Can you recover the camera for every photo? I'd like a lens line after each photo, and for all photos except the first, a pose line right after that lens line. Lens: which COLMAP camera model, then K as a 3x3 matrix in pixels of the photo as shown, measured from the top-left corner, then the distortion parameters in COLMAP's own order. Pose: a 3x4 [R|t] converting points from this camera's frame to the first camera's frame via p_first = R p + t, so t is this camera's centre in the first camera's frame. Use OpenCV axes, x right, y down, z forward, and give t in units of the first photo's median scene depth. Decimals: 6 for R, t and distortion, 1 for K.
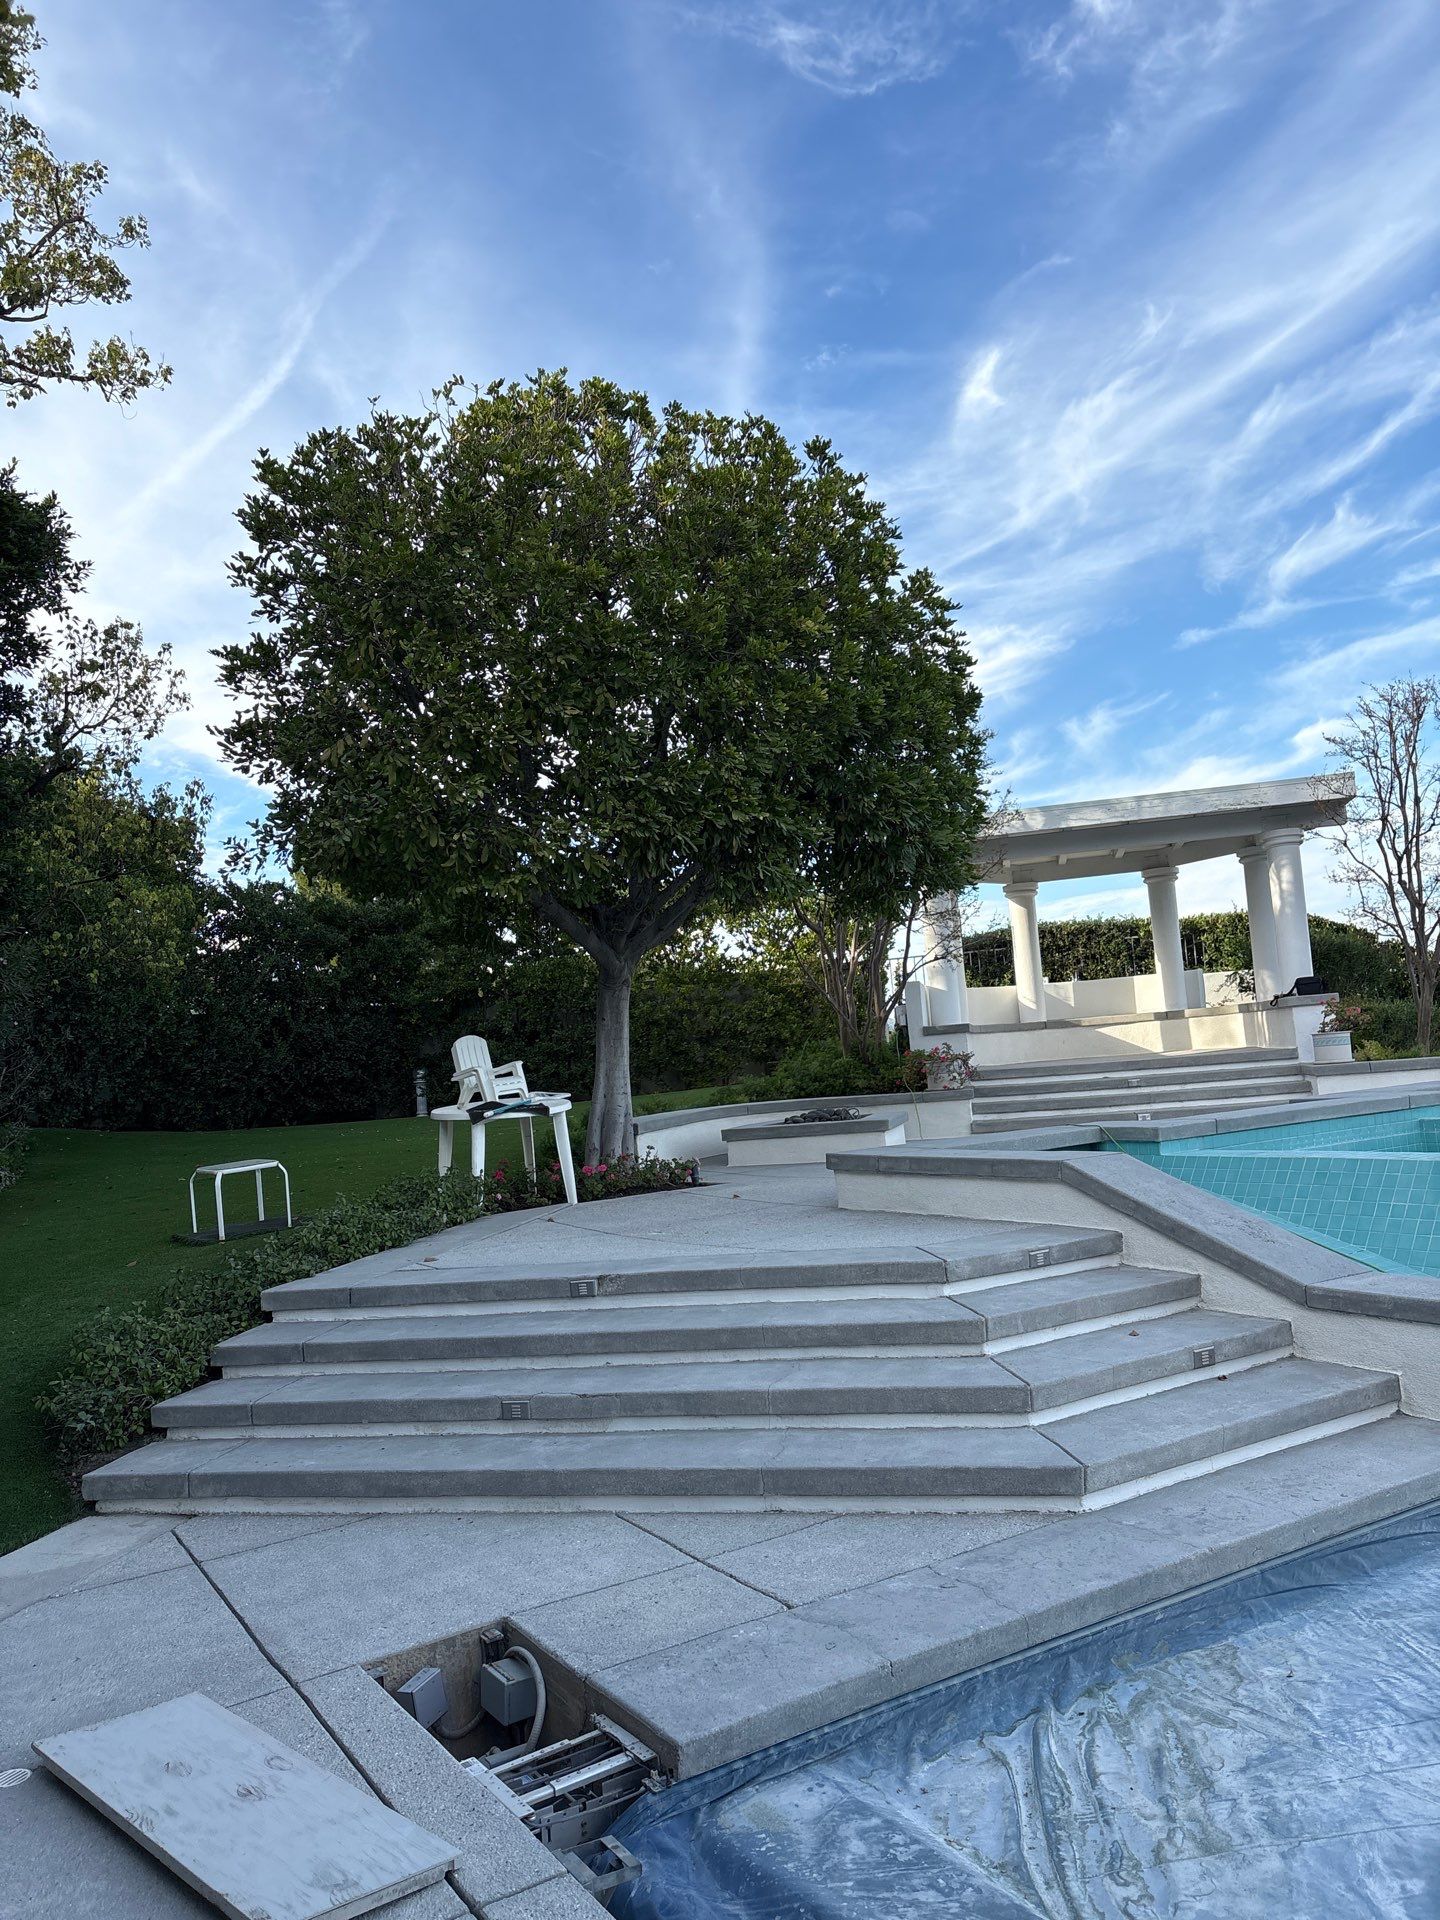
lens RADIAL K [[1426.7, 0, 720.0], [0, 1426.7, 960.0], [0, 0, 1]] dist [0.004995, -0.001179]
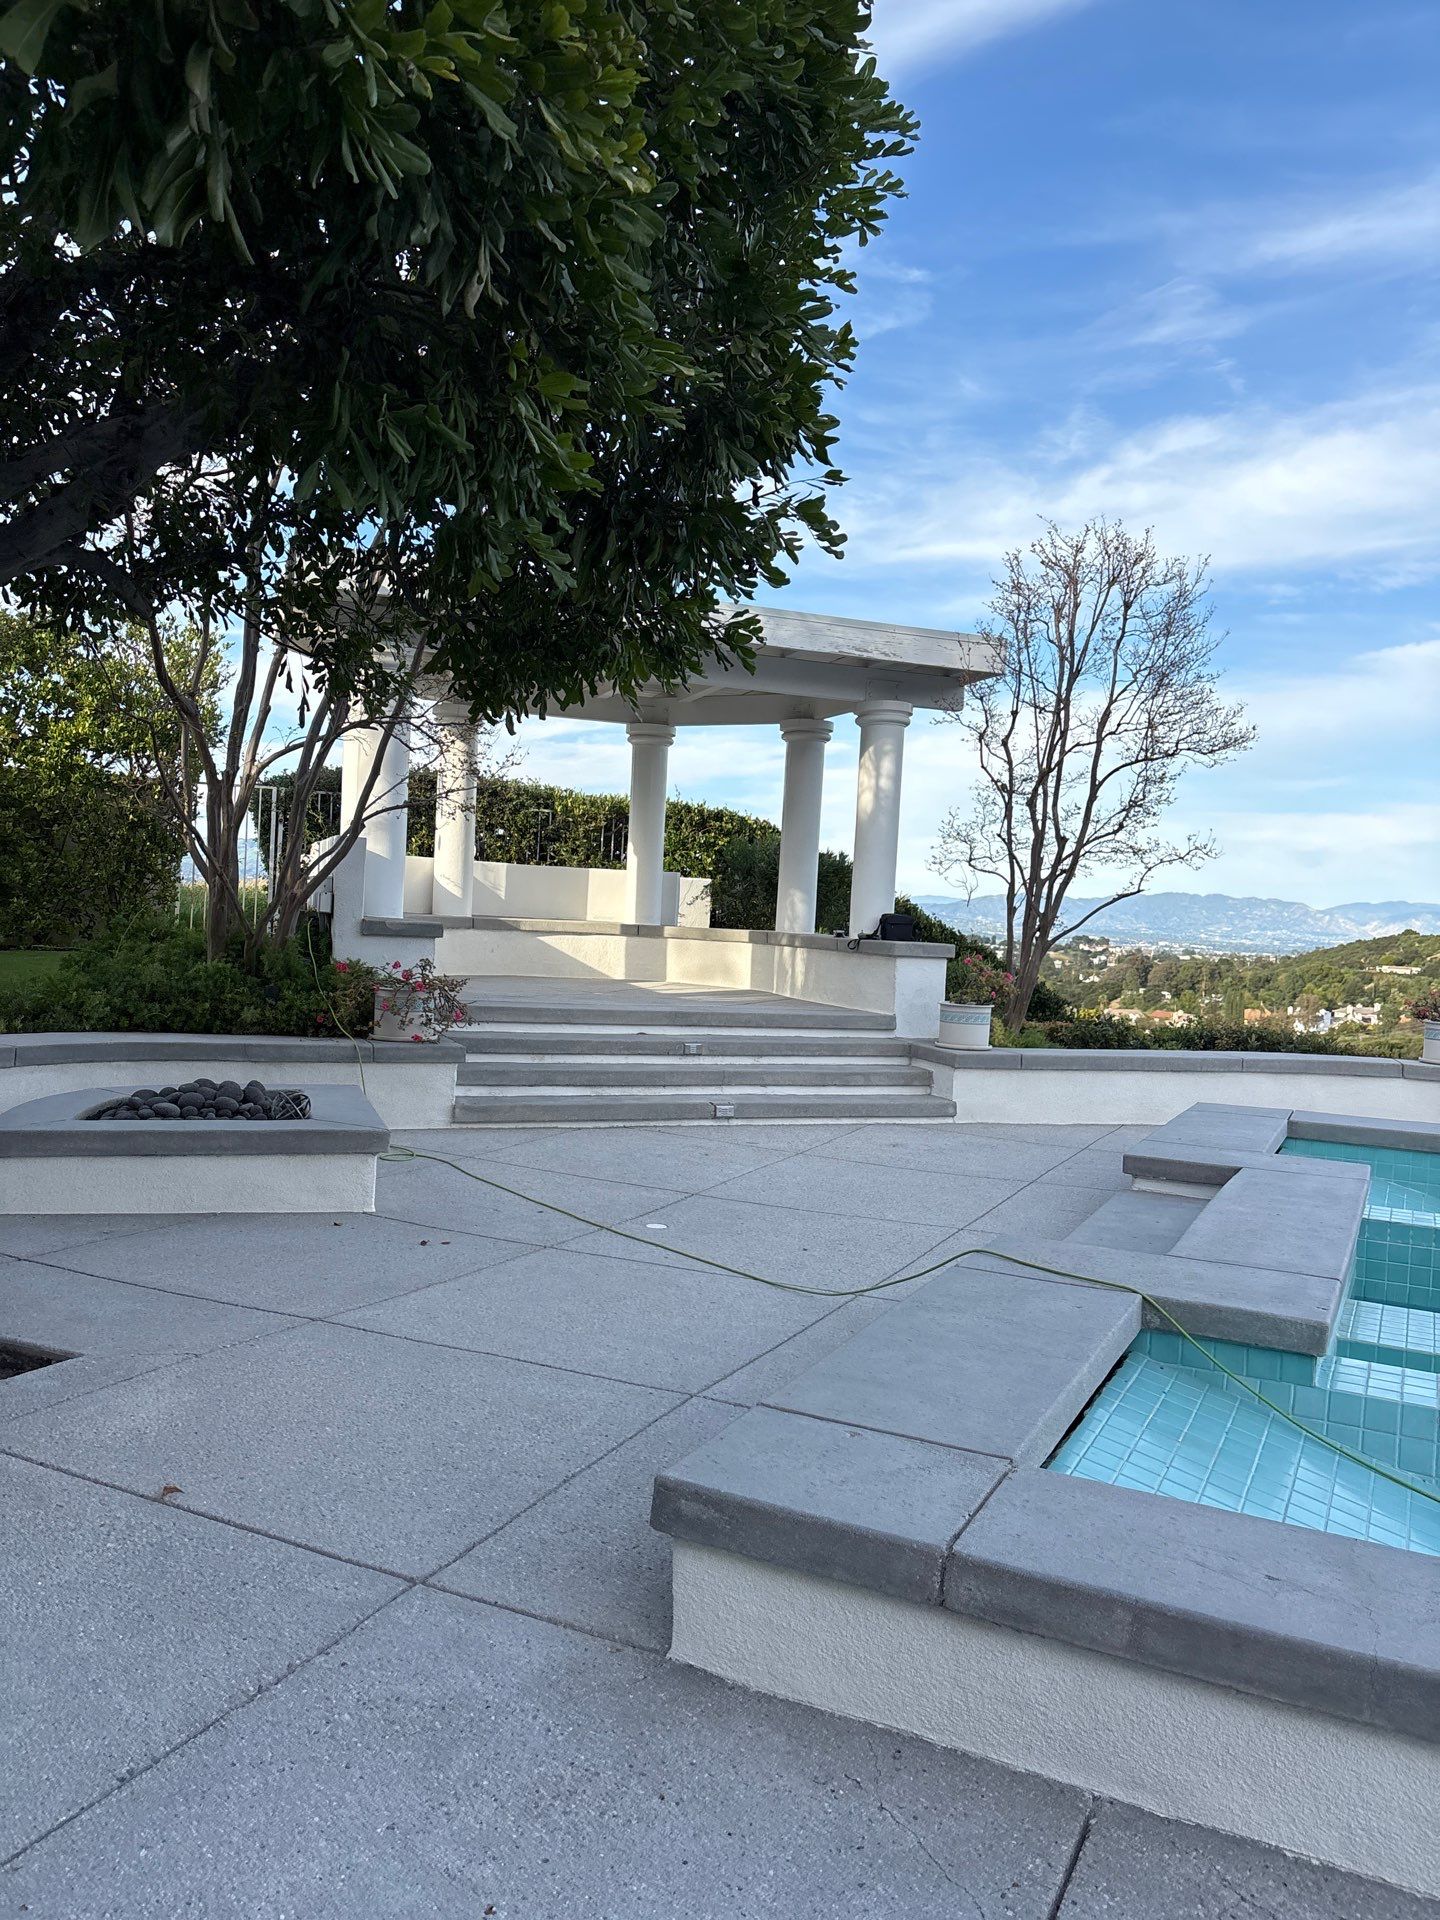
lens RADIAL K [[1426.7, 0, 720.0], [0, 1426.7, 960.0], [0, 0, 1]] dist [0.004995, -0.001179]
pose [[0.829782, 0.101176, 0.548840, -0.040748], [-0.156439, 0.986170, 0.054722, 0.008069], [-0.535714, -0.131268, 0.834134, 0.382907]]
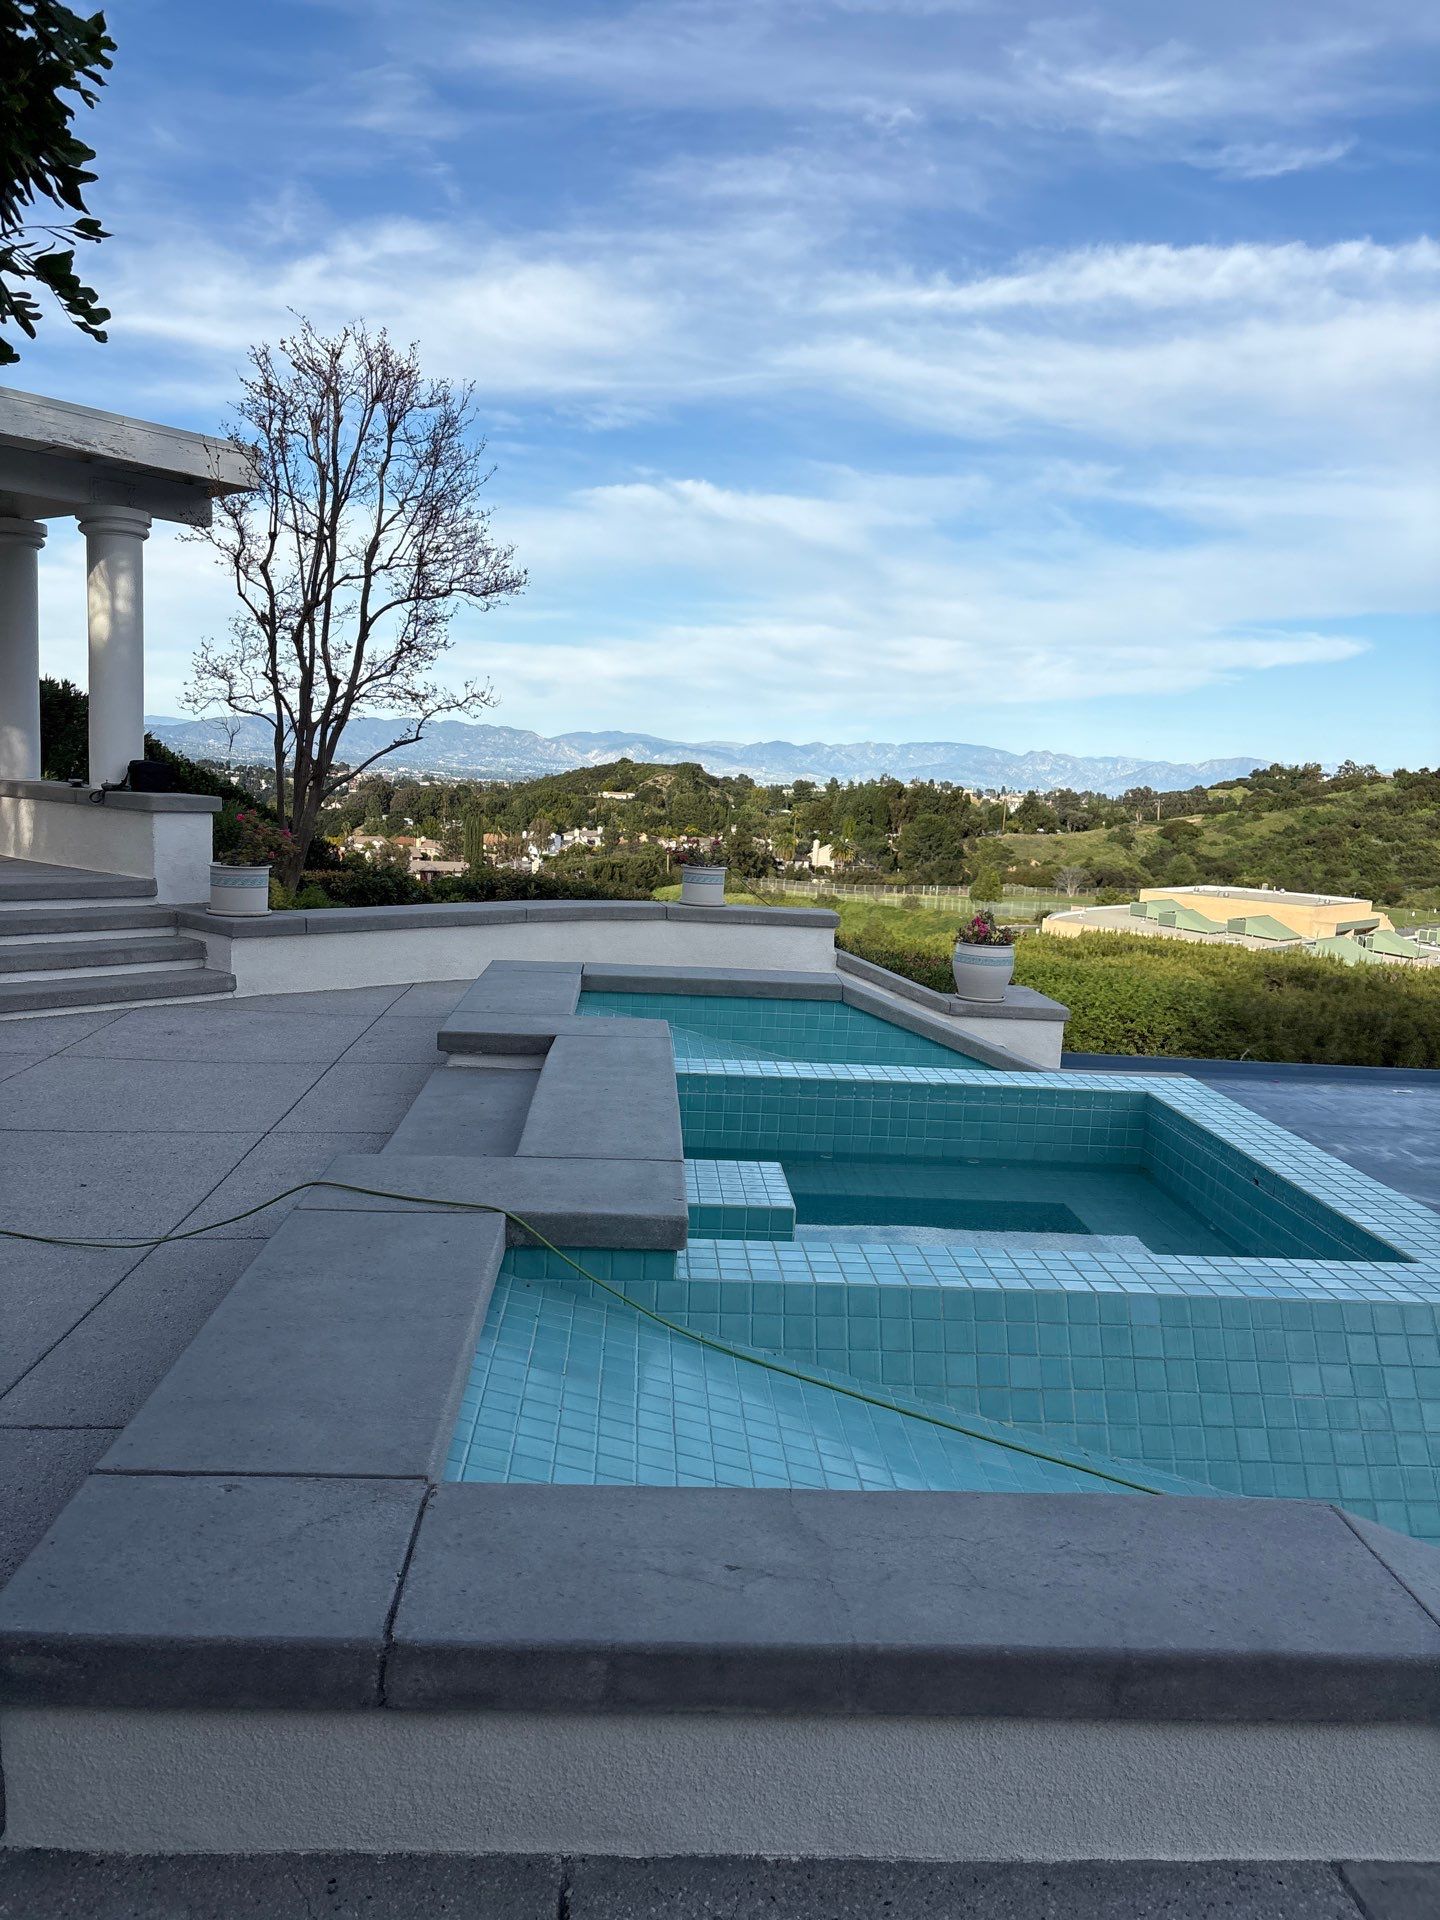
lens RADIAL K [[1427.7, 0, 721.2], [0, 1427.7, 950.0], [0, 0, 1]] dist [0.062973, -0.078793]
pose [[0.448161, -0.005340, 0.893937, -0.031256], [-0.157298, 0.983909, 0.084737, 0.000455], [-0.880005, -0.178590, 0.440110, 0.415097]]
